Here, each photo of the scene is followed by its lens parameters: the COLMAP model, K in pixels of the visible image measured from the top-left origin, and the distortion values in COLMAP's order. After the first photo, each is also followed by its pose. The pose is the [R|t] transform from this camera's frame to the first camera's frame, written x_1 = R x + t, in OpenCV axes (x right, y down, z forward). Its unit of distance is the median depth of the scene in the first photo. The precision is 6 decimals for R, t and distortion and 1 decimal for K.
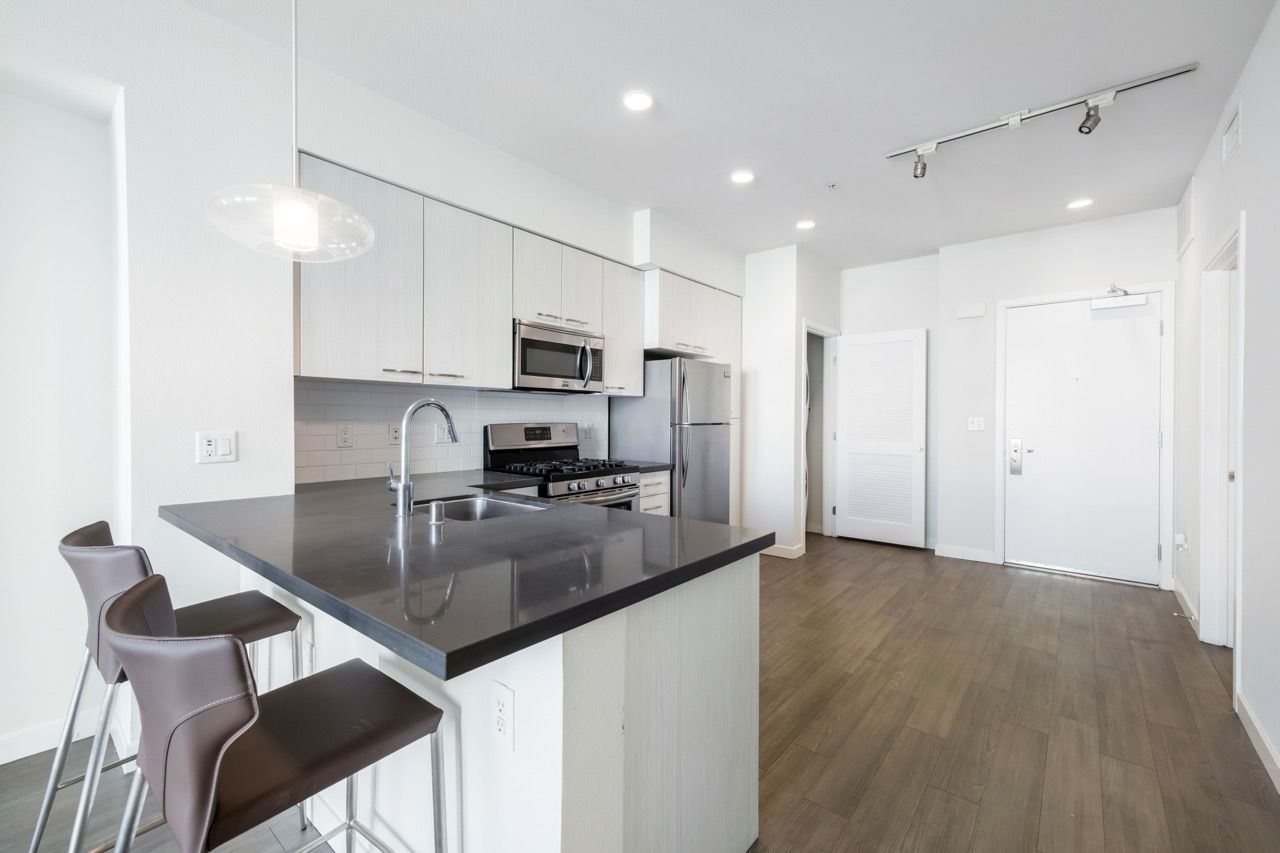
lens RADIAL K [[535.8, 0, 638.6], [0, 535.8, 417.5], [0, 0, 1]] dist [-0.004068, 0.001762]
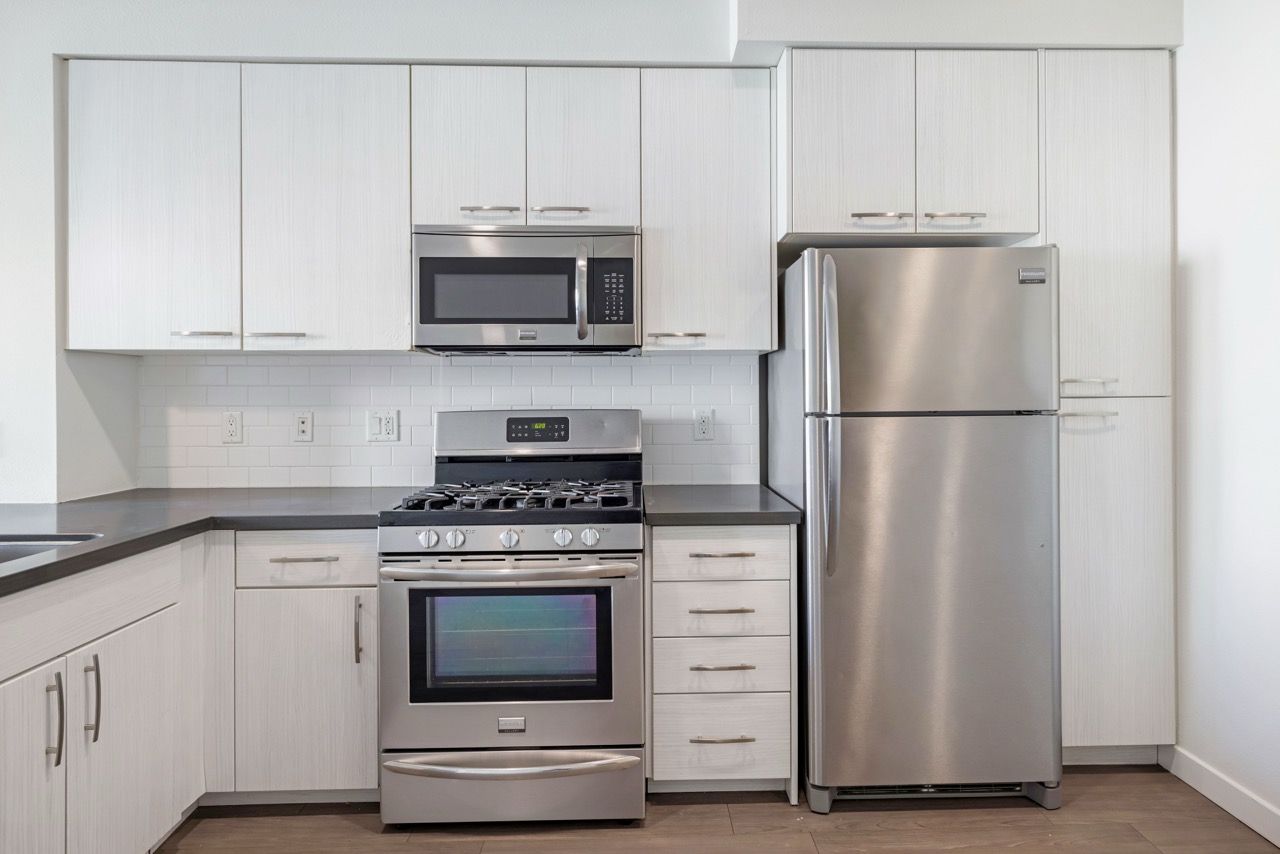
lens RADIAL K [[720.9, 0, 641.7], [0, 720.9, 378.2], [0, 0, 1]] dist [-0.000862, 0.003220]
pose [[0.656869, -0.028235, -0.753476, 0.443743], [0.008676, 0.999516, -0.029891, 0.001078], [0.753955, 0.013097, 0.656796, 0.611788]]
